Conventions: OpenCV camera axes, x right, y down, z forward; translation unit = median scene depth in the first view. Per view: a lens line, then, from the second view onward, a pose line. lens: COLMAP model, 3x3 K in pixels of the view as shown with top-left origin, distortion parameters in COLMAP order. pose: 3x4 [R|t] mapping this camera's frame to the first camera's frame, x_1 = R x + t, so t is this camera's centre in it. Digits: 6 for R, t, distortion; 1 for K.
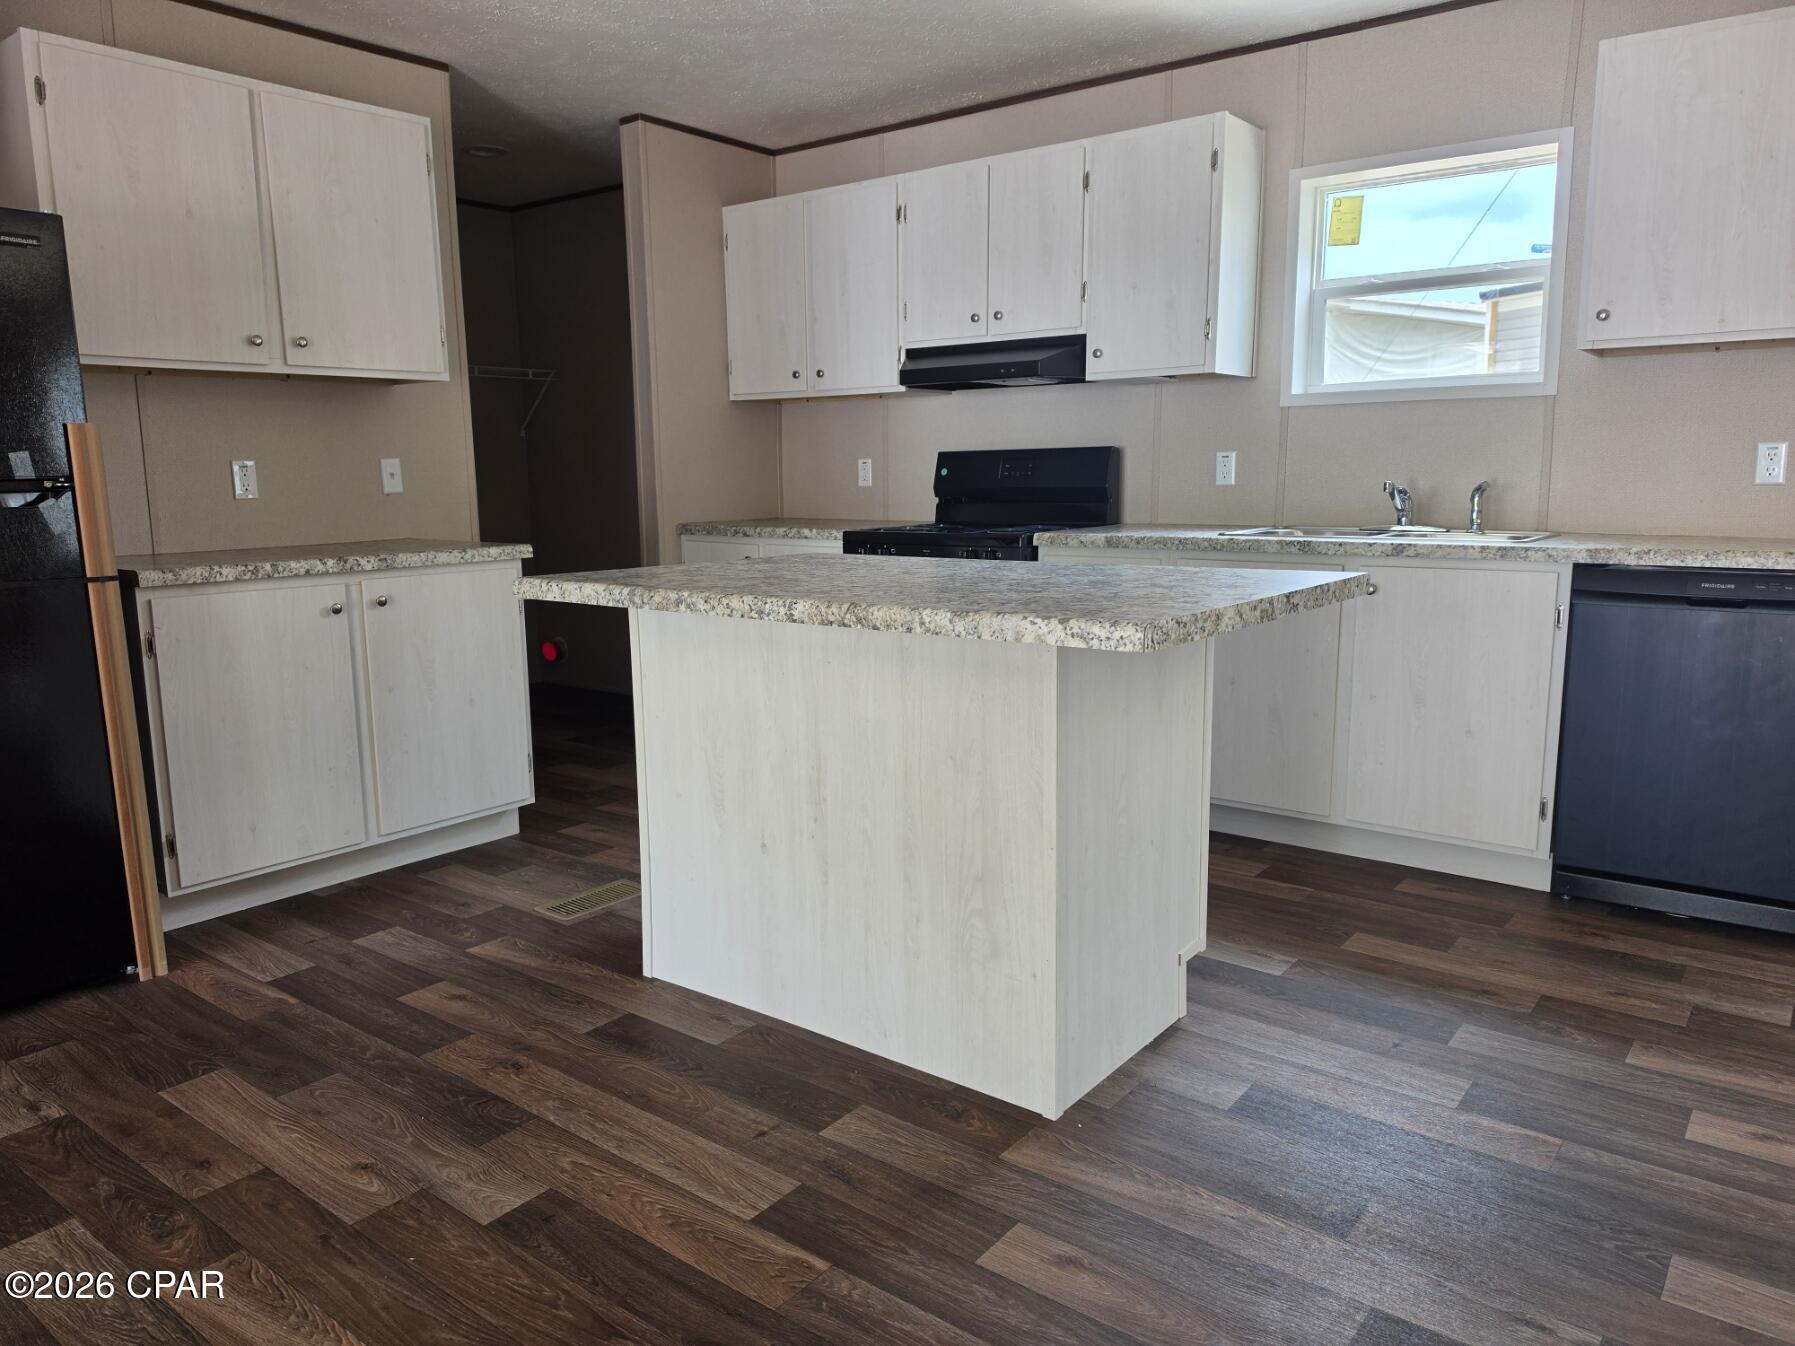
lens RADIAL K [[1248.8, 0, 871.6], [0, 1248.8, 689.4], [0, 0, 1]] dist [0.053344, -0.054924]
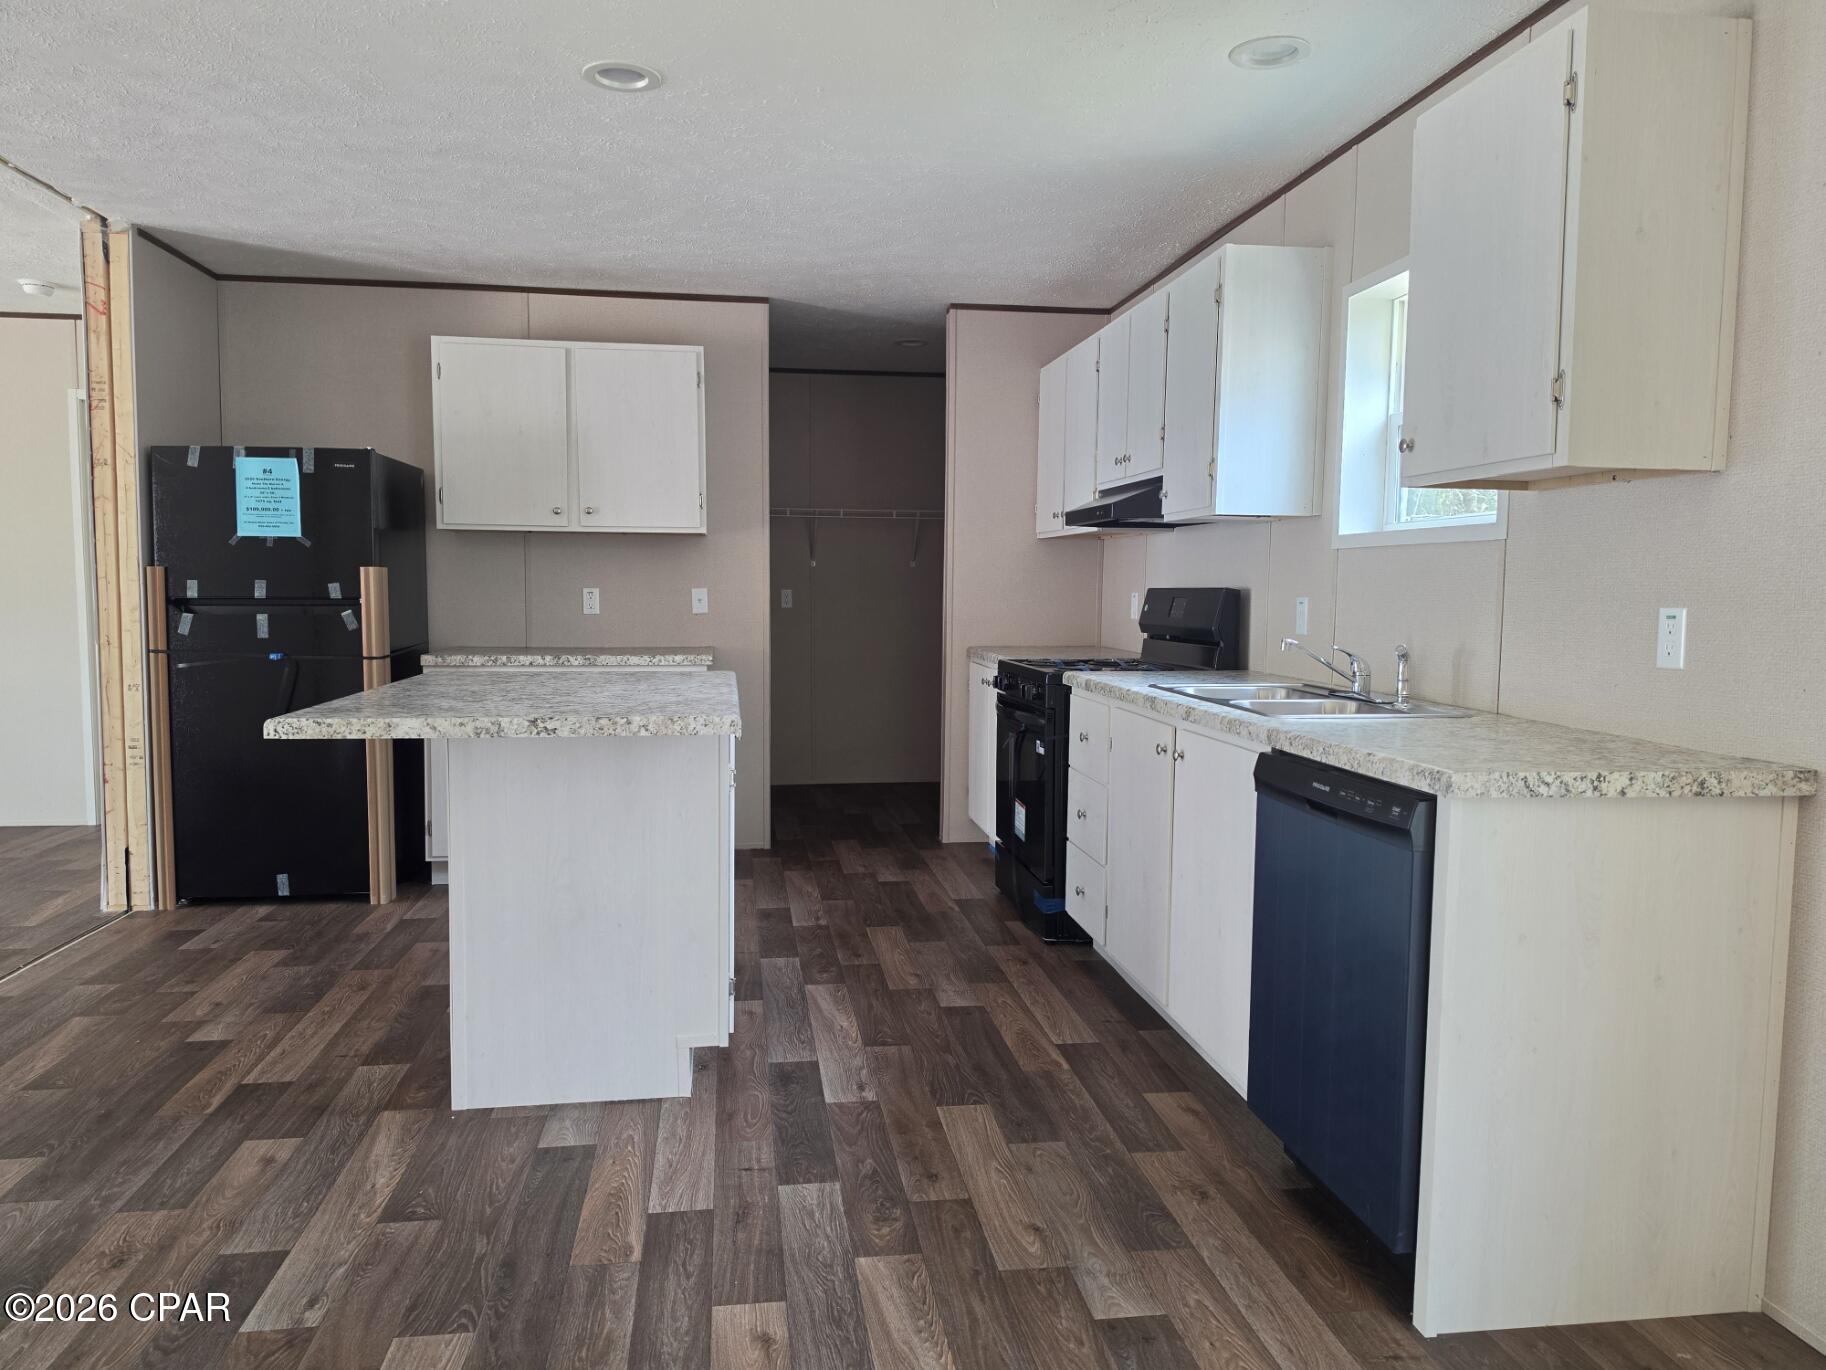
lens RADIAL K [[1270.3, 0, 872.3], [0, 1270.3, 692.5], [0, 0, 1]] dist [0.053344, -0.054924]
pose [[0.717001, 0.076185, -0.692896, 0.706131], [-0.142850, 0.988972, -0.039080, -0.046601], [0.682278, 0.127001, 0.719977, 0.157361]]
